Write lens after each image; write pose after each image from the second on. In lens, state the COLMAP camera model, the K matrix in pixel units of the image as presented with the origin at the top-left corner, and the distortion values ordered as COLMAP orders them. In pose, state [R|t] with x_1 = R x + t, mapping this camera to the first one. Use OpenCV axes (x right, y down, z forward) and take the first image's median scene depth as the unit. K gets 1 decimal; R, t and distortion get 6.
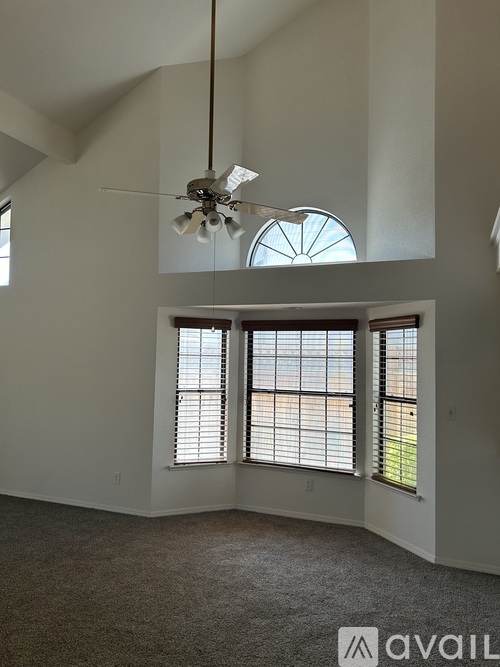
lens RADIAL K [[496.5, 0, 250.0], [0, 496.5, 333.5], [0, 0, 1]] dist [0.006489, -0.013026]
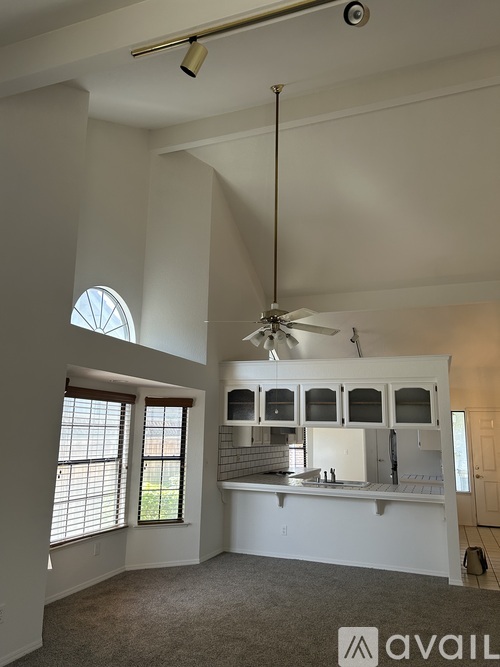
lens RADIAL K [[496.5, 0, 250.0], [0, 496.5, 333.5], [0, 0, 1]] dist [0.006489, -0.013026]
pose [[-0.016571, 0.170411, 0.985234, -1.142009], [-0.073647, 0.982484, -0.171174, 0.012335], [-0.997147, -0.075396, -0.003730, 0.810645]]
